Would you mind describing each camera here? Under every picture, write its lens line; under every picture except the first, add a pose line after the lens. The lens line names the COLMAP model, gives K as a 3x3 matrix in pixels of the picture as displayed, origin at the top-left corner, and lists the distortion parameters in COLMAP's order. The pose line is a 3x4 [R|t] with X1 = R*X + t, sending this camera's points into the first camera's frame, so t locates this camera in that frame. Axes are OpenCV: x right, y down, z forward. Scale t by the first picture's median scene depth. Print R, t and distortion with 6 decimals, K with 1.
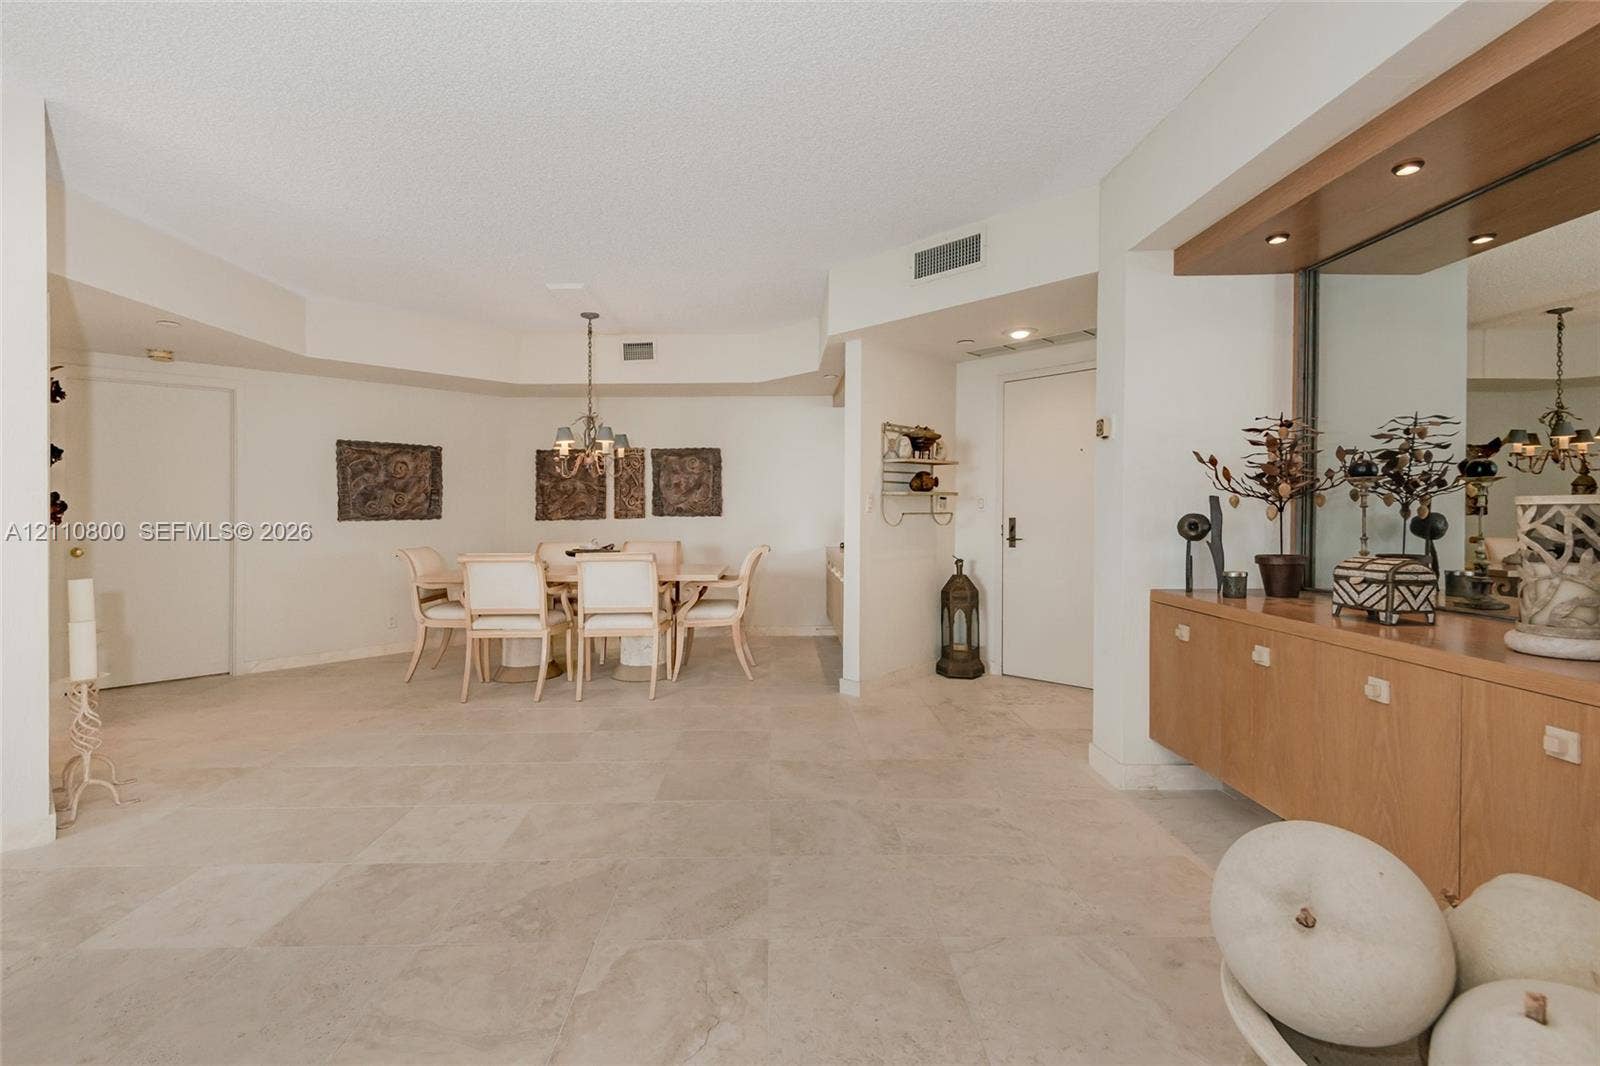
lens RADIAL K [[735.4, 0, 809.3], [0, 735.4, 526.1], [0, 0, 1]] dist [0.009556, -0.003937]
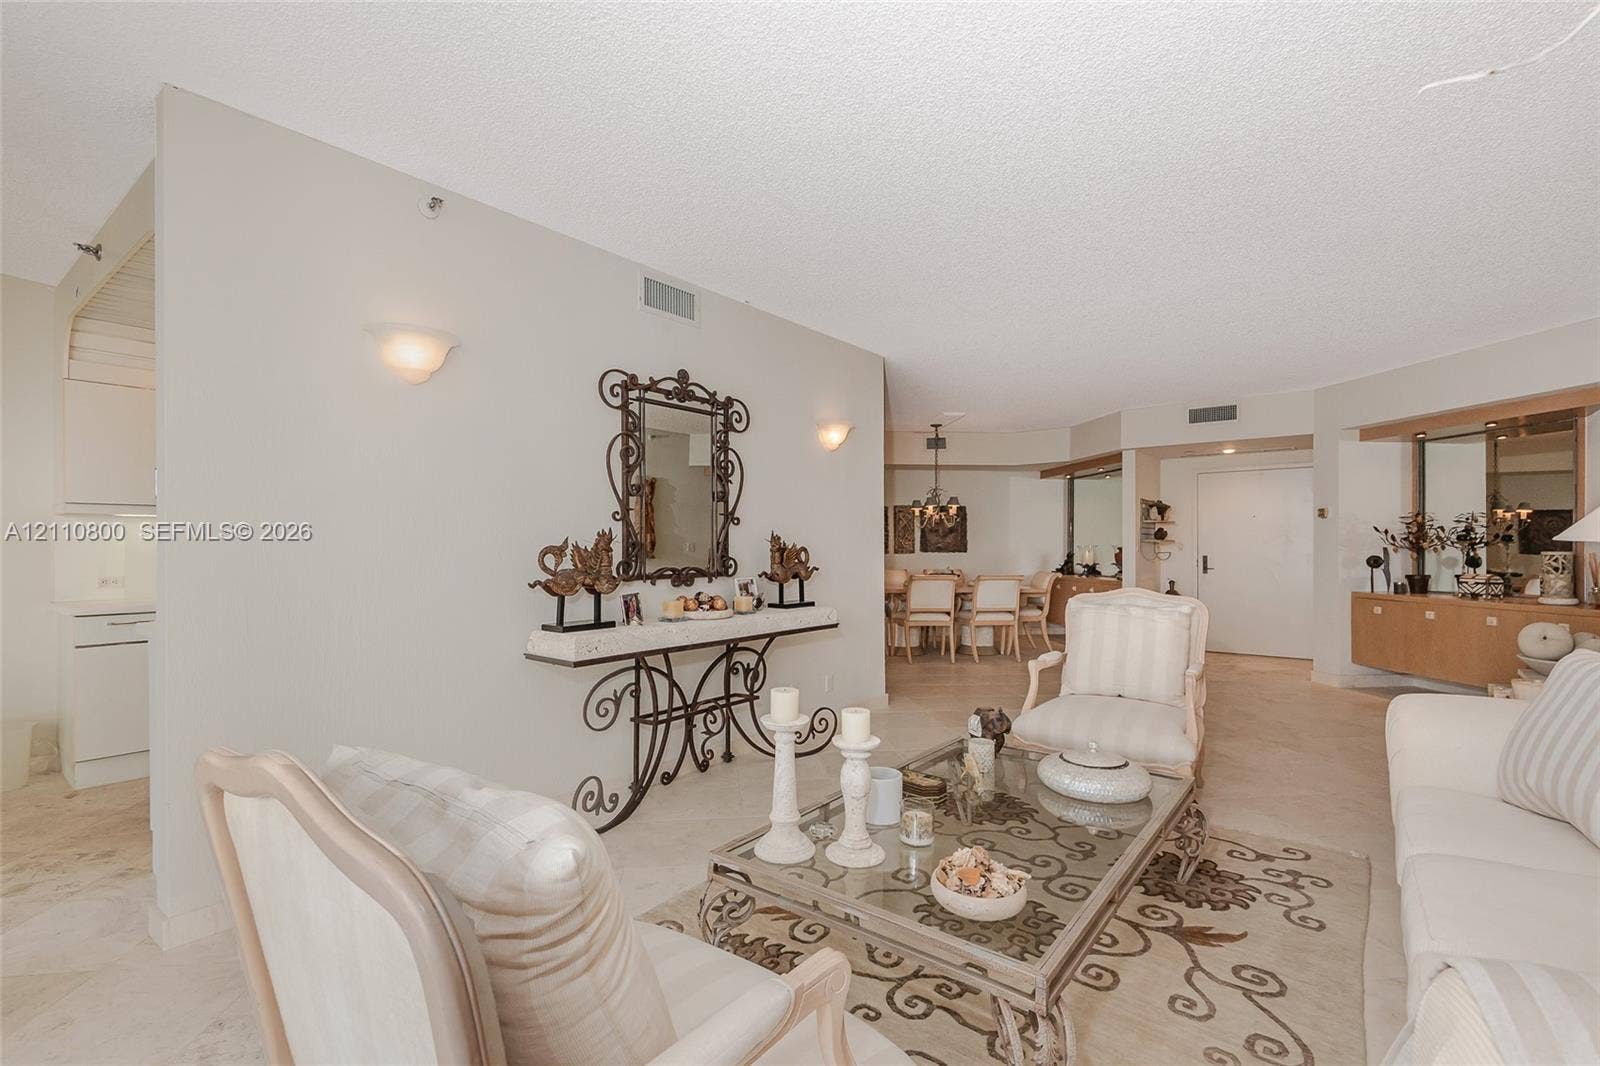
lens RADIAL K [[735.4, 0, 809.6], [0, 735.4, 544.5], [0, 0, 1]] dist [0.009556, -0.003937]
pose [[0.995580, 0.010253, 0.093361, -1.315030], [-0.008206, 0.999718, -0.022284, 0.012487], [-0.093563, 0.021419, 0.995383, -0.982758]]
